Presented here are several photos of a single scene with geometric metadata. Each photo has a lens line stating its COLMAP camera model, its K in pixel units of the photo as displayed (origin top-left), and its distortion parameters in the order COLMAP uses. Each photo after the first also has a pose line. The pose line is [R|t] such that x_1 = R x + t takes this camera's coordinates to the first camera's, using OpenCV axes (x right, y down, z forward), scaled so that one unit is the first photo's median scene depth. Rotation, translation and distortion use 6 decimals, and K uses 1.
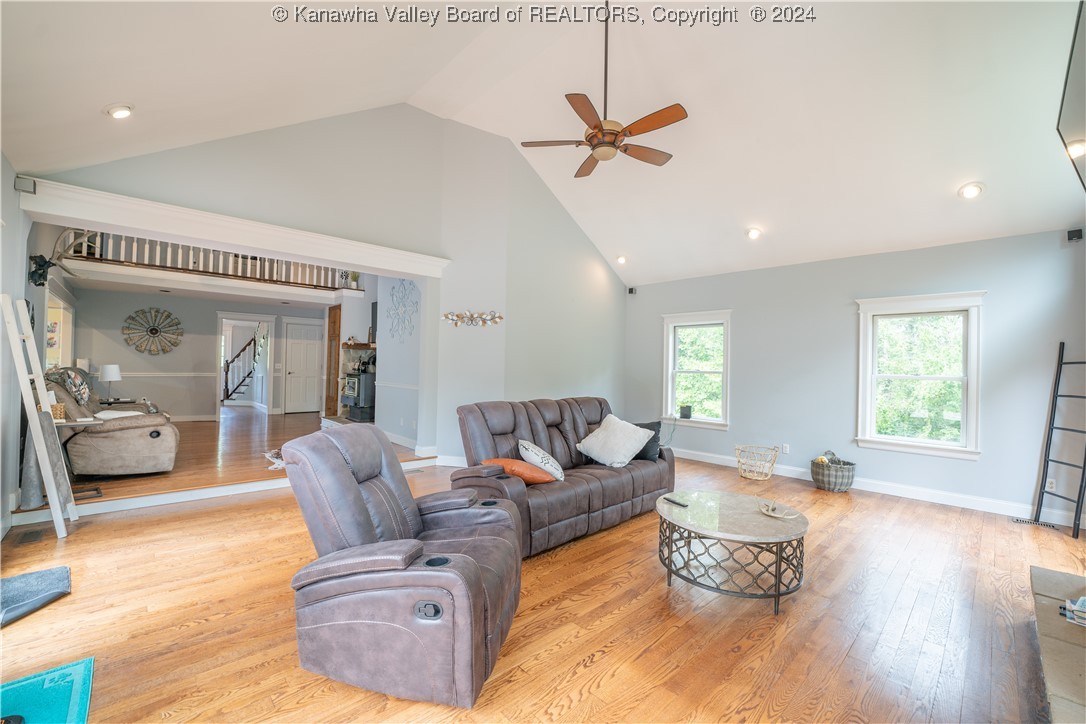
lens RADIAL K [[445.0, 0, 544.6], [0, 445.0, 362.7], [0, 0, 1]] dist [-0.015875, 0.000546]
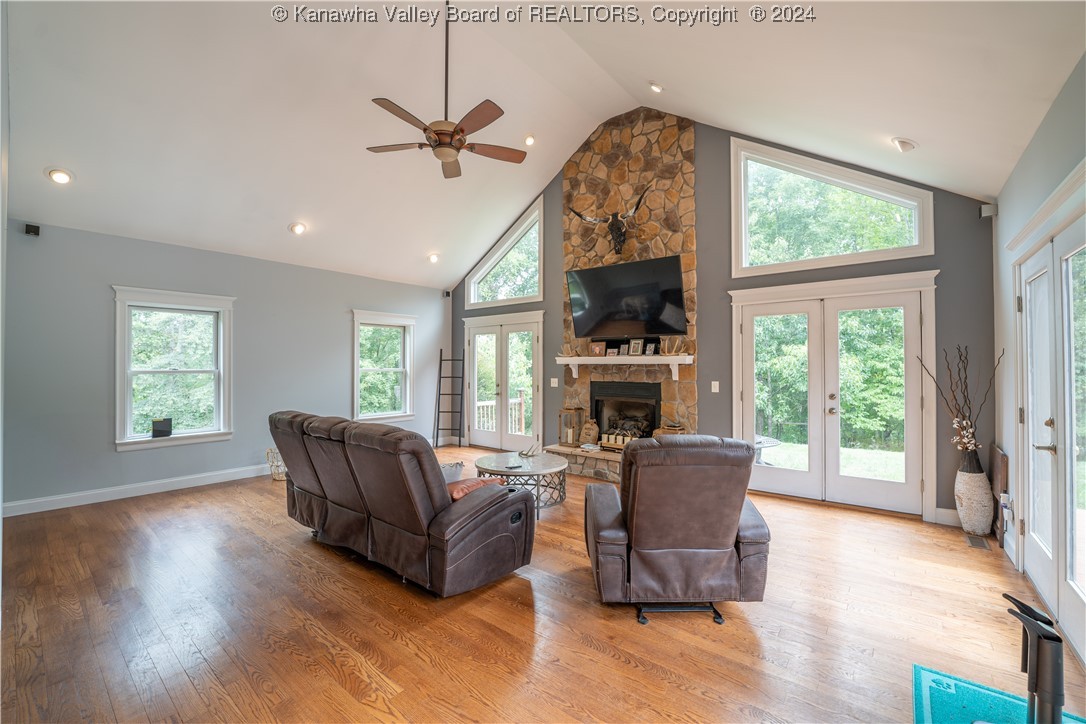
lens RADIAL K [[445.0, 0, 544.1], [0, 445.0, 358.5], [0, 0, 1]] dist [-0.015875, 0.000546]
pose [[-0.134556, -0.002929, 0.990902, -0.503377], [-0.005557, 0.999982, 0.002201, -0.007157], [-0.990890, -0.005211, -0.134570, 0.519008]]
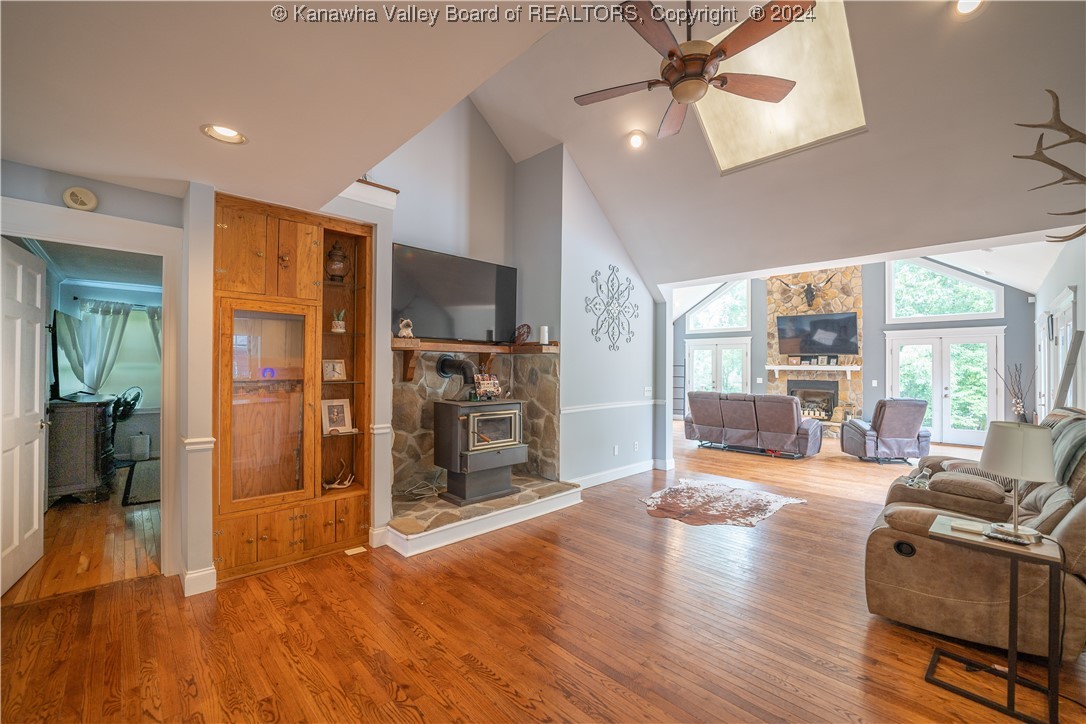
lens RADIAL K [[445.0, 0, 546.6], [0, 445.0, 361.2], [0, 0, 1]] dist [-0.015875, 0.000546]
pose [[-0.014370, -0.010217, 0.999845, -1.090786], [-0.009008, 0.999909, 0.010088, -0.029548], [-0.999856, -0.008861, -0.014461, 1.110293]]
